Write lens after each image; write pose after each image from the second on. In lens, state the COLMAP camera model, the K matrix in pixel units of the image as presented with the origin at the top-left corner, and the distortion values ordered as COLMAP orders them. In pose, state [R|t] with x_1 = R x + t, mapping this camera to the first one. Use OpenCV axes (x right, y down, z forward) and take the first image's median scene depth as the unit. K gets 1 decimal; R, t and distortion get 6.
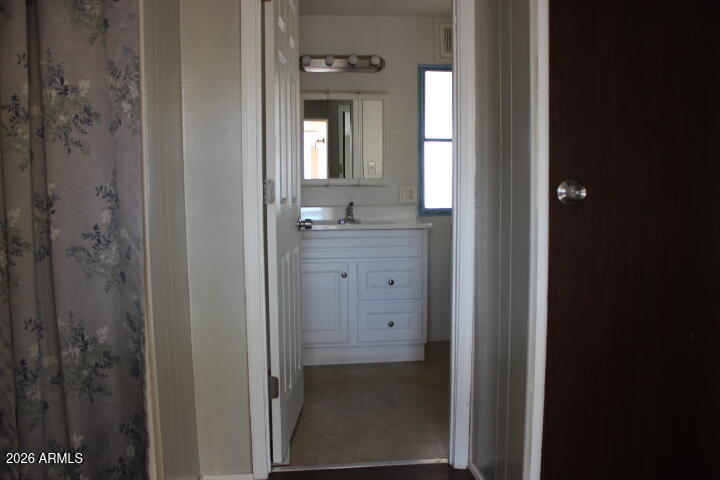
lens RADIAL K [[612.2, 0, 360.0], [0, 612.2, 240.0], [0, 0, 1]] dist [-0.007576, -0.006904]
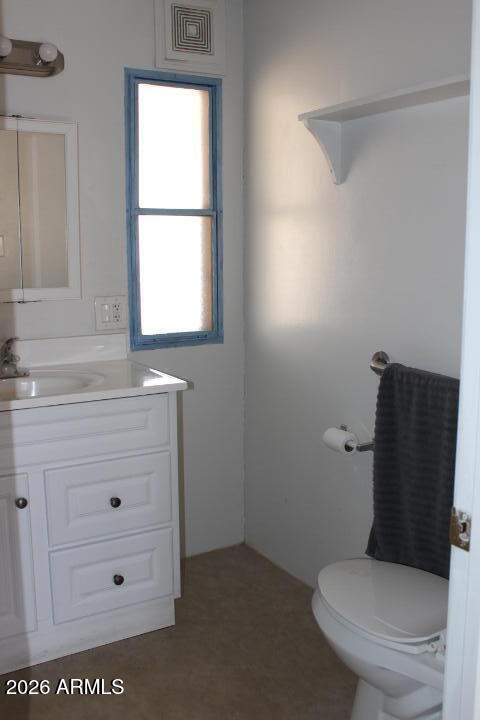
lens RADIAL K [[730.8, 0, 240.0], [0, 730.8, 360.0], [0, 0, 1]] dist [-0.093063, 0.010439]
pose [[0.914666, -0.061175, 0.399555, -0.079112], [0.028347, 0.995755, 0.087566, -0.088013], [-0.403216, -0.068767, 0.912517, 0.377285]]
